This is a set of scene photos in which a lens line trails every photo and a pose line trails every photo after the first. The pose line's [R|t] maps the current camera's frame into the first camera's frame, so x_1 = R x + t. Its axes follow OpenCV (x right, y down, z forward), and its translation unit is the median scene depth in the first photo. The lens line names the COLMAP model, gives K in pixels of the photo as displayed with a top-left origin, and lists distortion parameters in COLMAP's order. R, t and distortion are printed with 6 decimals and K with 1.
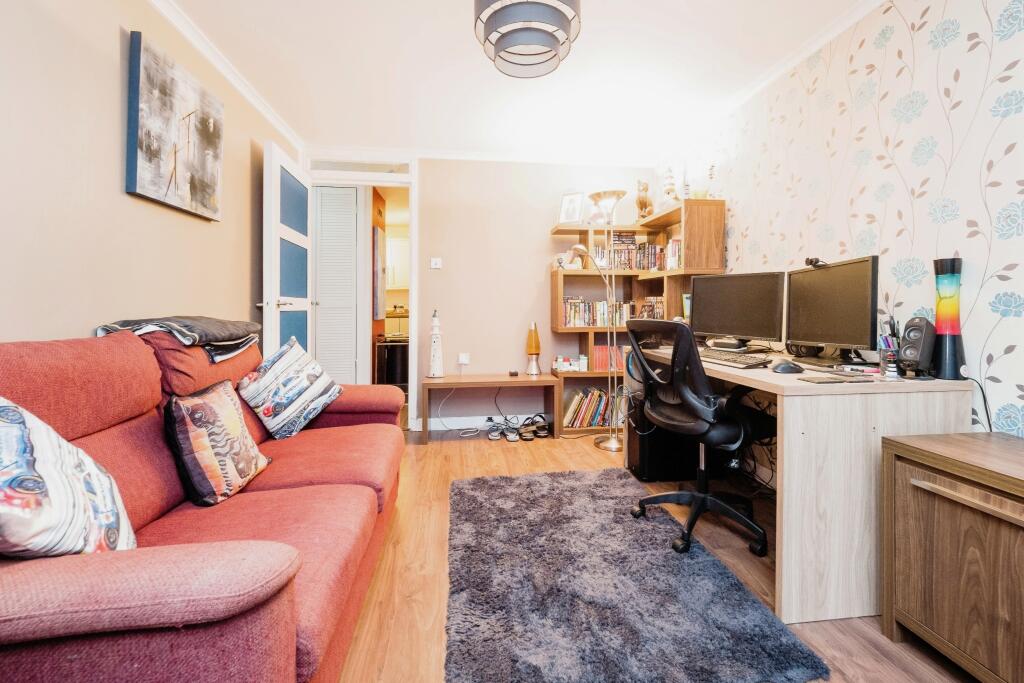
lens RADIAL K [[446.2, 0, 513.5], [0, 446.2, 317.9], [0, 0, 1]] dist [-0.014283, 0.000495]
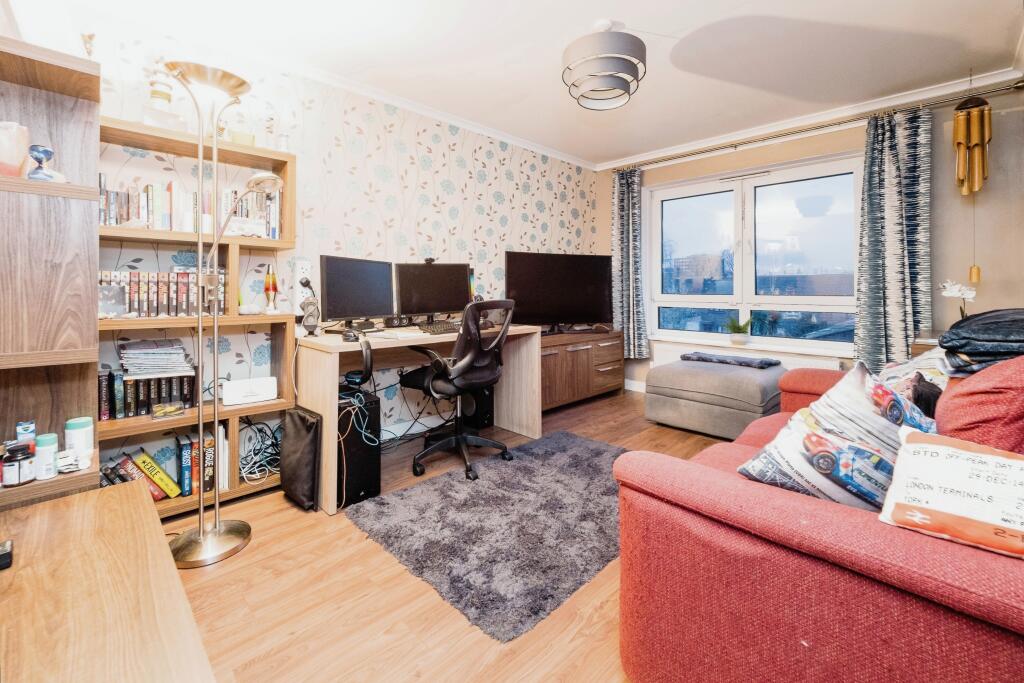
lens RADIAL K [[432.2, 0, 522.2], [0, 432.2, 286.3], [0, 0, 1]] dist [-0.000794, -0.000011]
pose [[-0.616998, 0.002271, 0.786961, -0.667607], [0.014984, 0.999848, 0.008862, -0.045578], [-0.786822, 0.017260, -0.616939, 1.619491]]
